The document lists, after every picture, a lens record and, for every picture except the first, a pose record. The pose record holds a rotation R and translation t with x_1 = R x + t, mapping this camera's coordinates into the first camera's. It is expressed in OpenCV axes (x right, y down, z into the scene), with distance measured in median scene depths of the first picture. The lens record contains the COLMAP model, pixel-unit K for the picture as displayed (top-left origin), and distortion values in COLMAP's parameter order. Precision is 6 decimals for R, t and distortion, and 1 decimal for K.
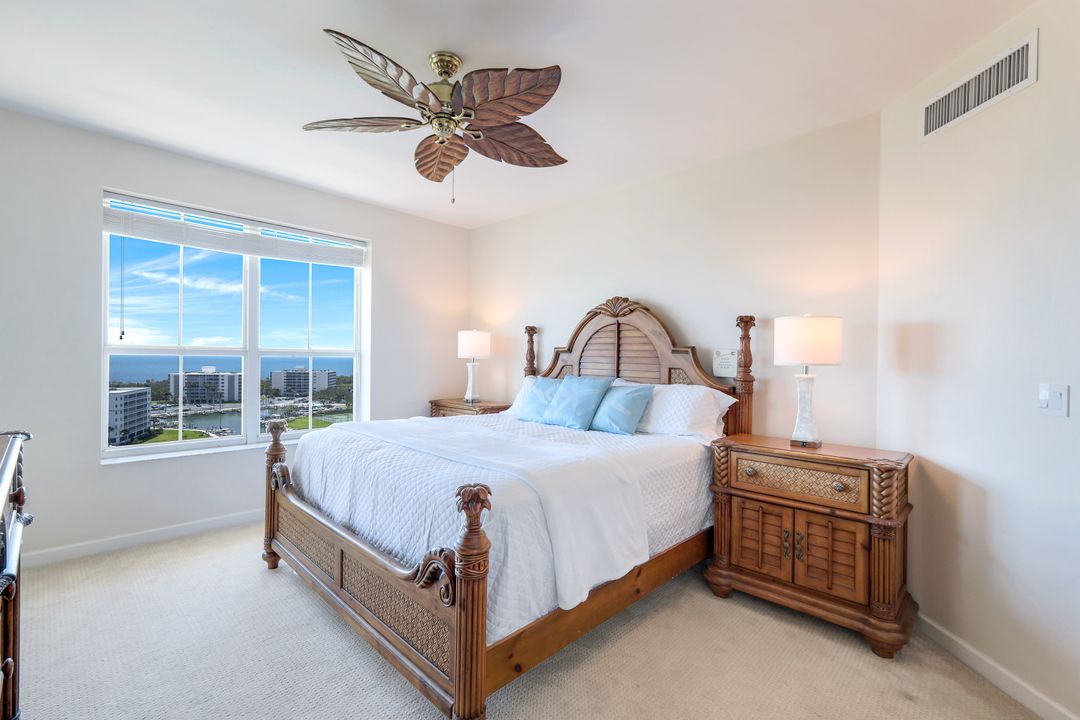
lens RADIAL K [[483.2, 0, 537.8], [0, 483.2, 358.5], [0, 0, 1]] dist [0.000519, 0.000095]
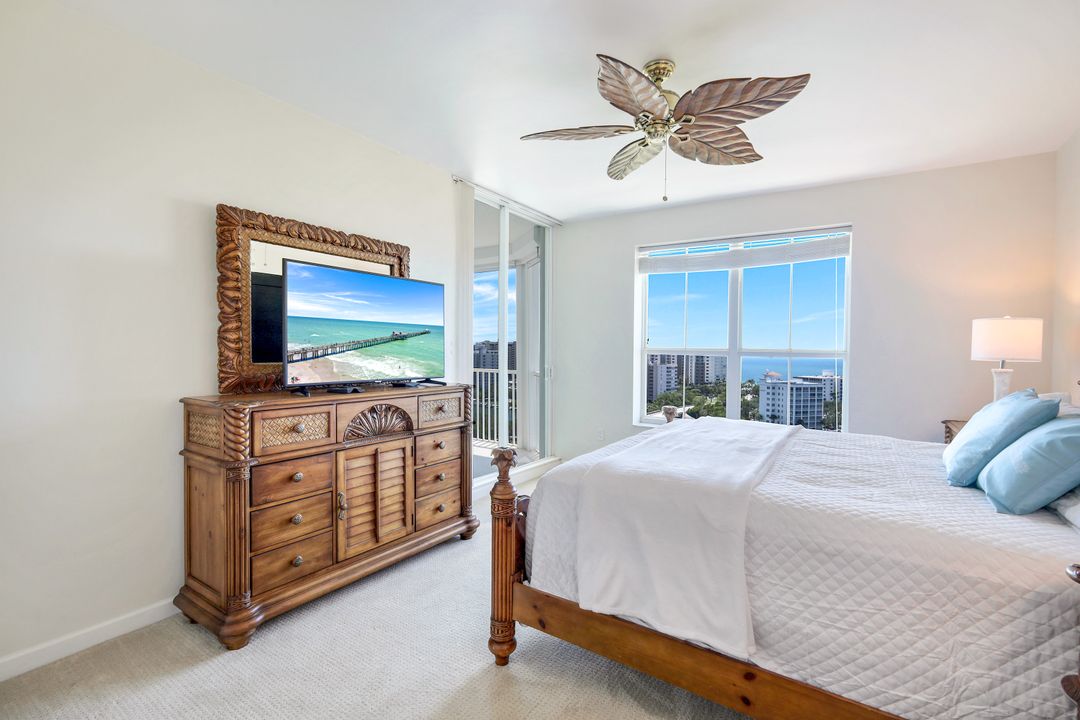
lens RADIAL K [[483.2, 0, 537.8], [0, 483.2, 358.5], [0, 0, 1]] dist [0.000519, 0.000095]
pose [[0.183912, 0.008513, -0.982906, 0.462673], [-0.017027, 0.999840, 0.005474, 0.003637], [0.982795, 0.015729, 0.184027, 0.329779]]
